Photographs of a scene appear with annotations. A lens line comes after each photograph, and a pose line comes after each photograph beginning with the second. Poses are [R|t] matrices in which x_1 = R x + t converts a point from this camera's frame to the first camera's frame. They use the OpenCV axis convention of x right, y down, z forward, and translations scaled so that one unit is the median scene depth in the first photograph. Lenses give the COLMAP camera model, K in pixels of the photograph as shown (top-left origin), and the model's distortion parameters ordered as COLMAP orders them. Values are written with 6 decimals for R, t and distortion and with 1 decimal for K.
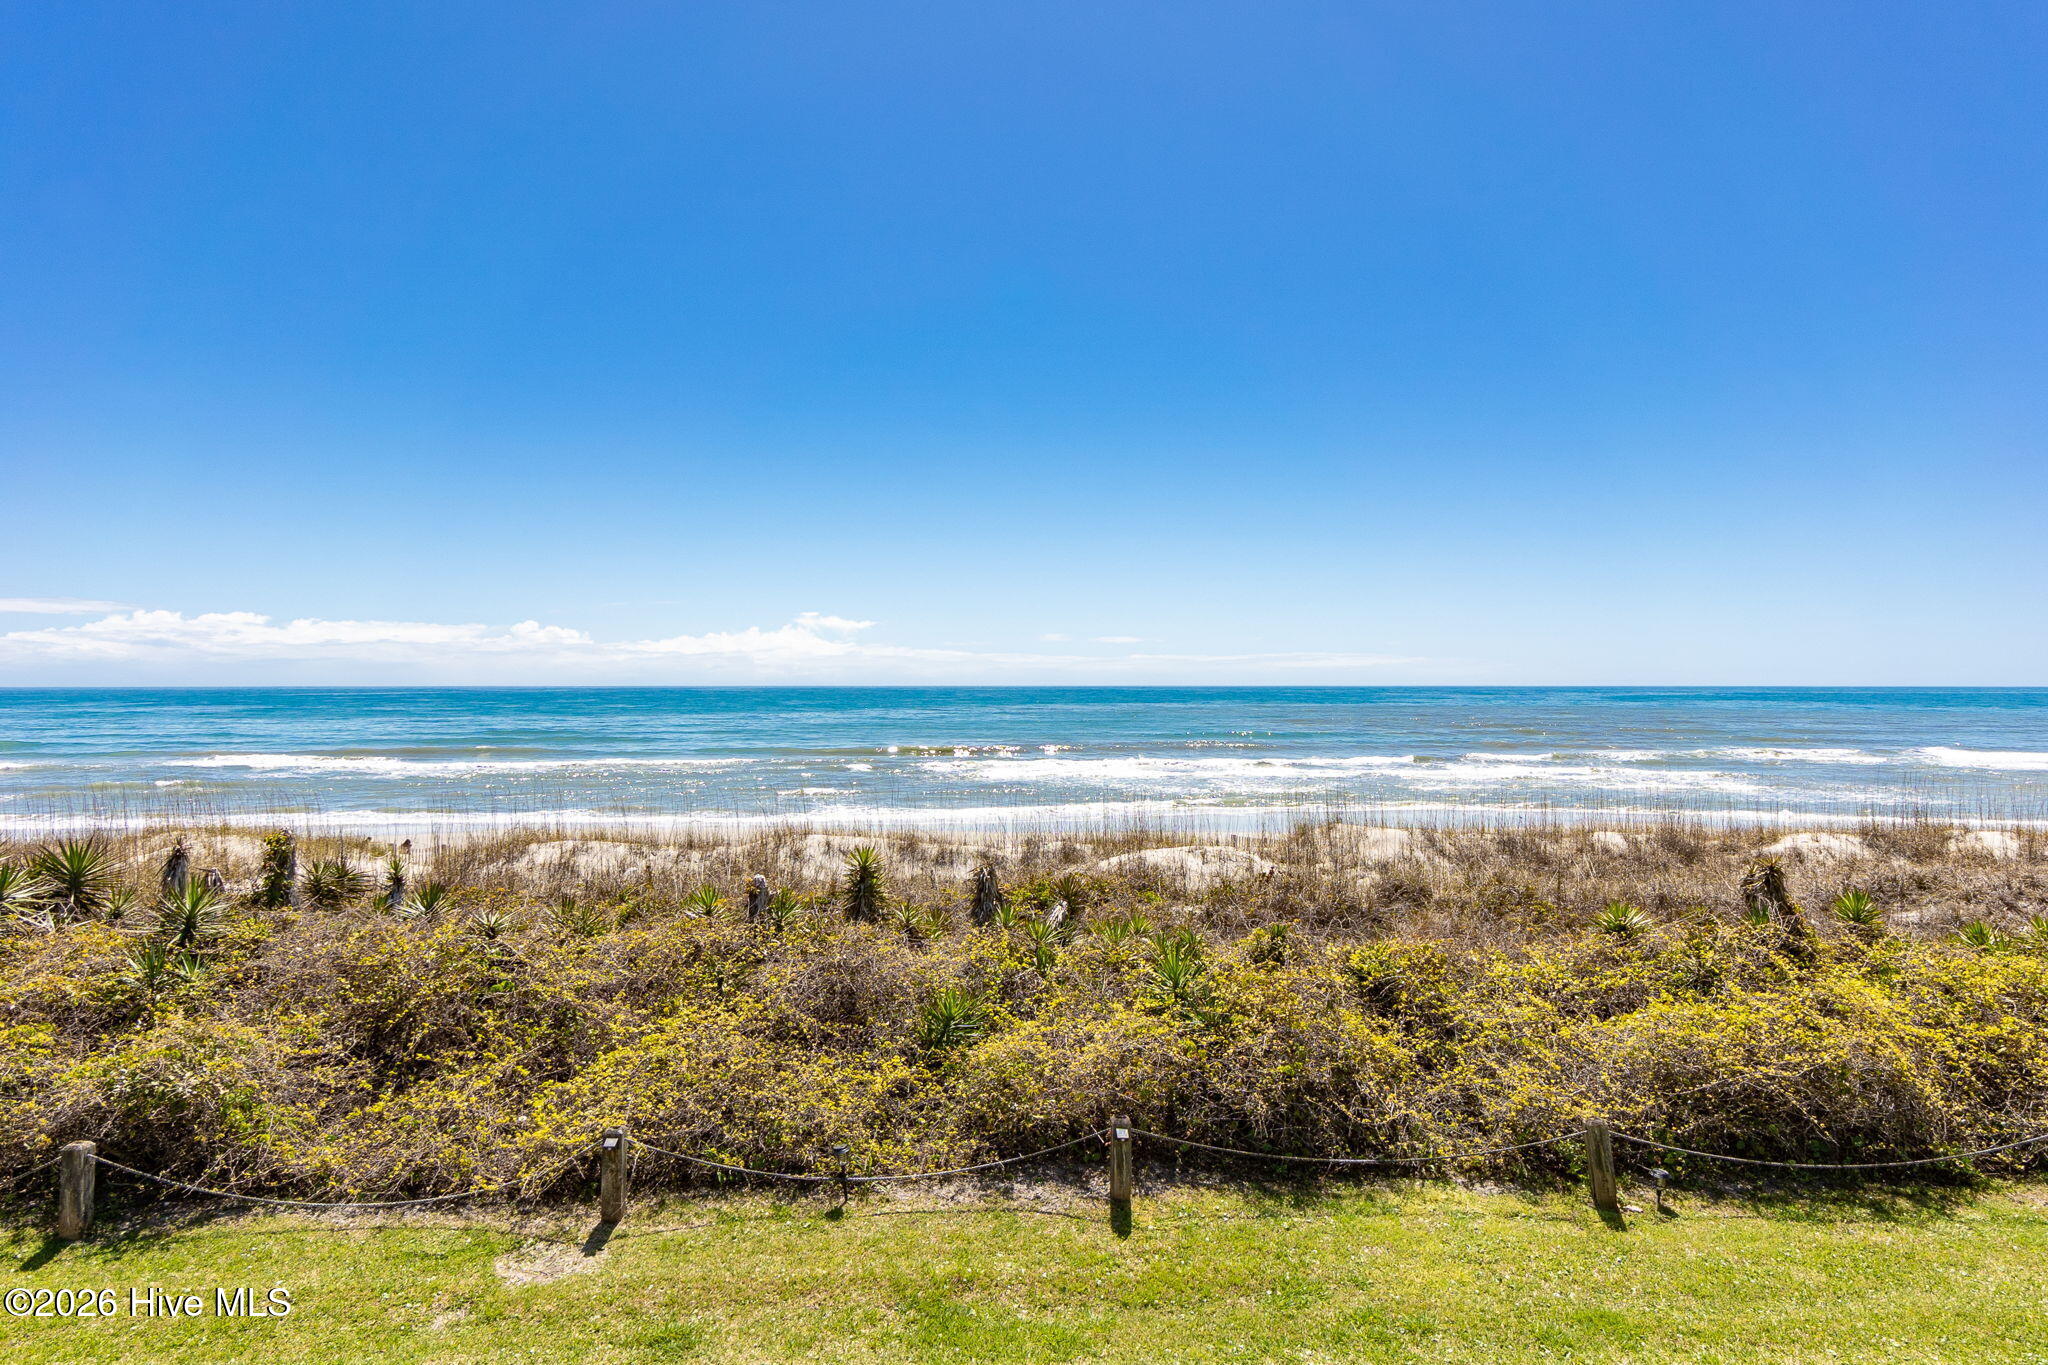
lens RADIAL K [[1261.6, 0, 1024.0], [0, 1261.6, 682.5], [0, 0, 1]] dist [0.005347, -0.000959]
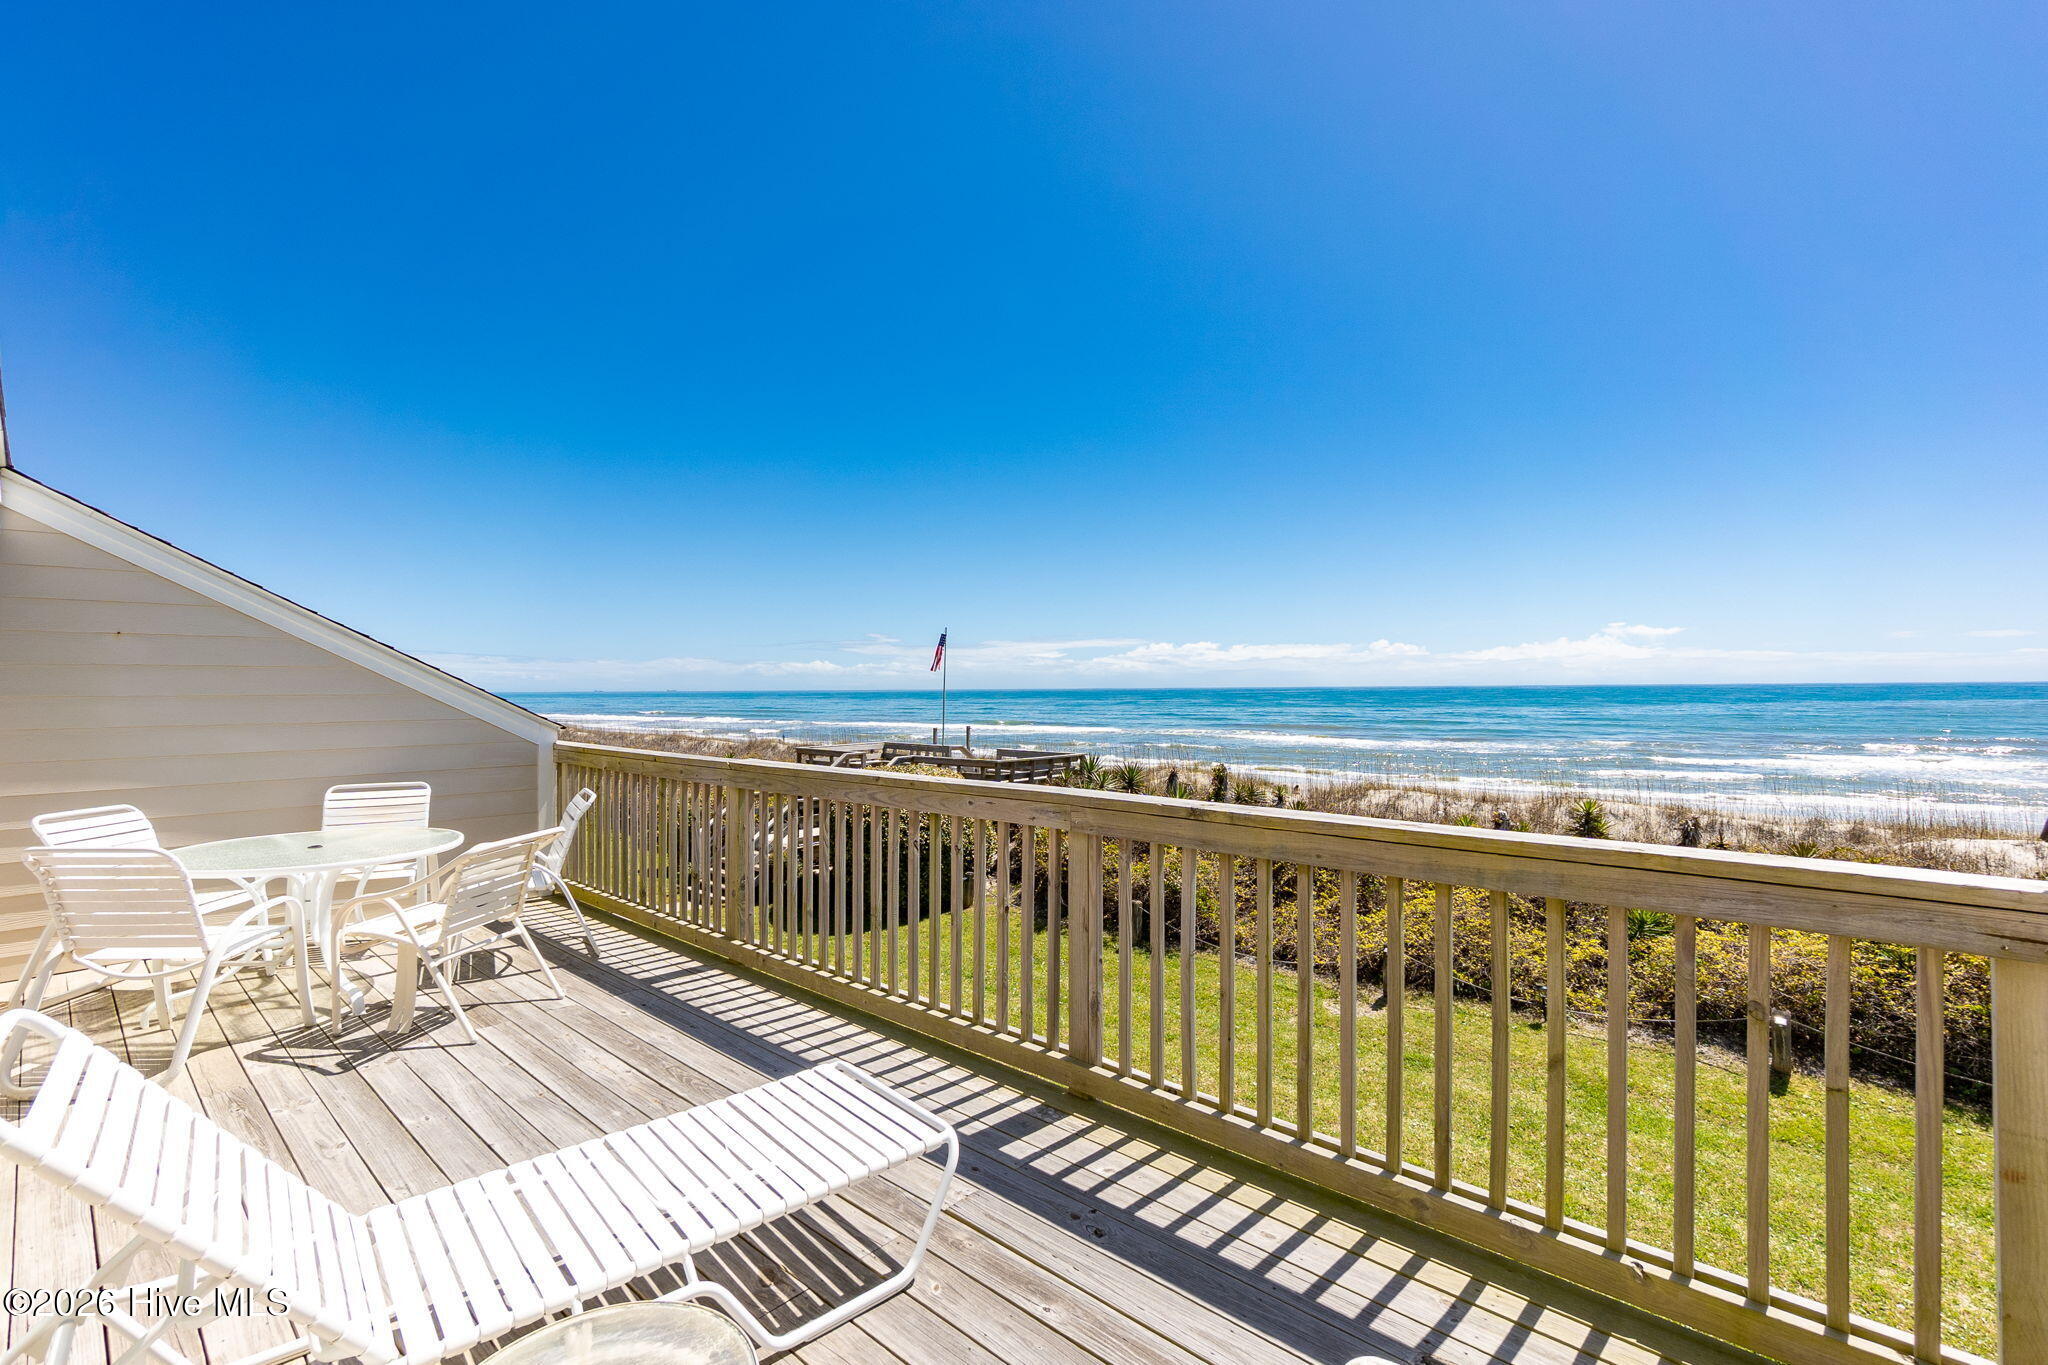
lens RADIAL K [[938.2, 0, 1024.0], [0, 938.2, 682.5], [0, 0, 1]] dist [-0.000479, -0.000001]
pose [[0.734398, -0.009454, -0.678654, 0.074011], [0.008367, 0.999953, -0.004876, 0.001405], [0.678668, -0.002098, 0.734442, -0.111997]]
